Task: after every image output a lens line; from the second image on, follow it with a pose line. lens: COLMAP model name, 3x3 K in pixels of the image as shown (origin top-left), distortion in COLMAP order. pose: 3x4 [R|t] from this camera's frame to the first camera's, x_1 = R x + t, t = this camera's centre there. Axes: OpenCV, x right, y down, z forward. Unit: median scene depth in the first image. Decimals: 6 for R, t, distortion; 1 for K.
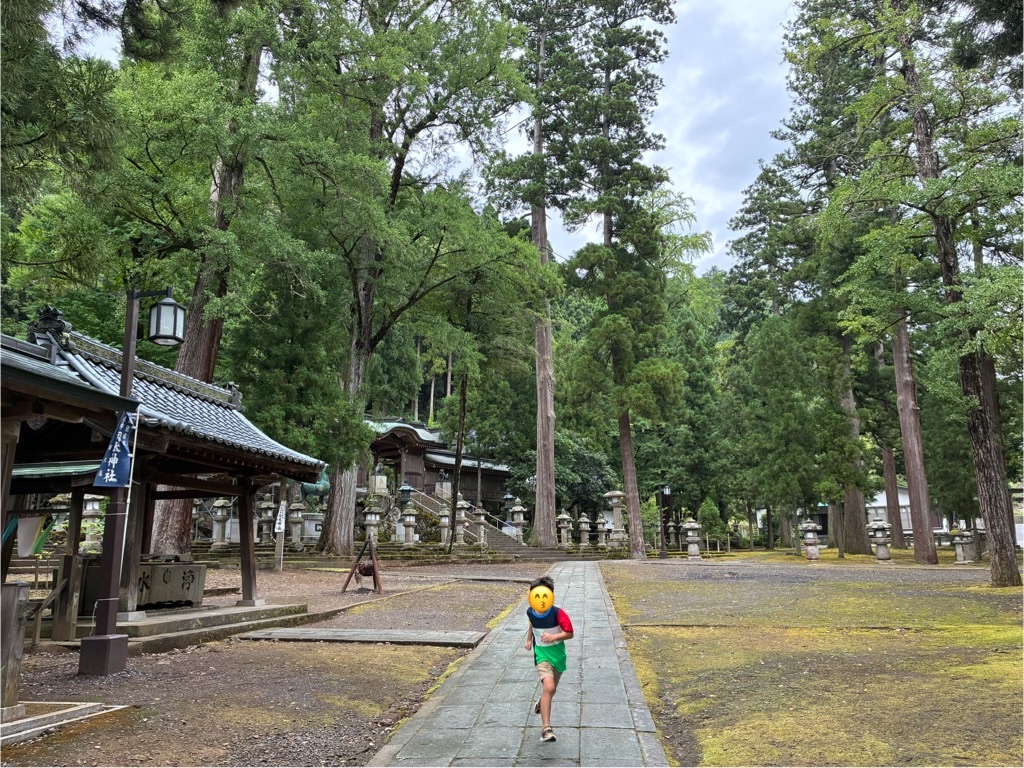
lens RADIAL K [[768.0, 0, 512.0], [0, 768.0, 384.0], [0, 0, 1]] dist [0.058608, -0.090939]
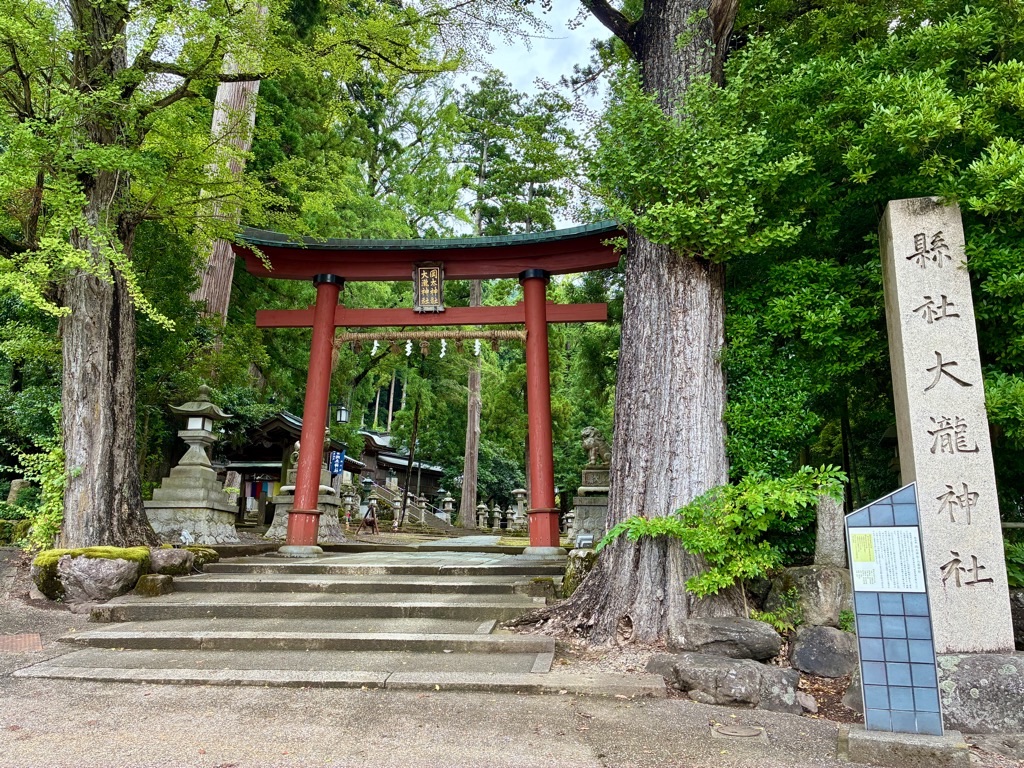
lens RADIAL K [[768.0, 0, 512.0], [0, 768.0, 384.0], [0, 0, 1]] dist [0.058608, -0.090939]
pose [[0.994221, 0.054981, 0.092205, -0.015668], [-0.054825, 0.998487, -0.004227, -0.037255], [-0.092298, -0.000852, 0.995731, -0.325655]]
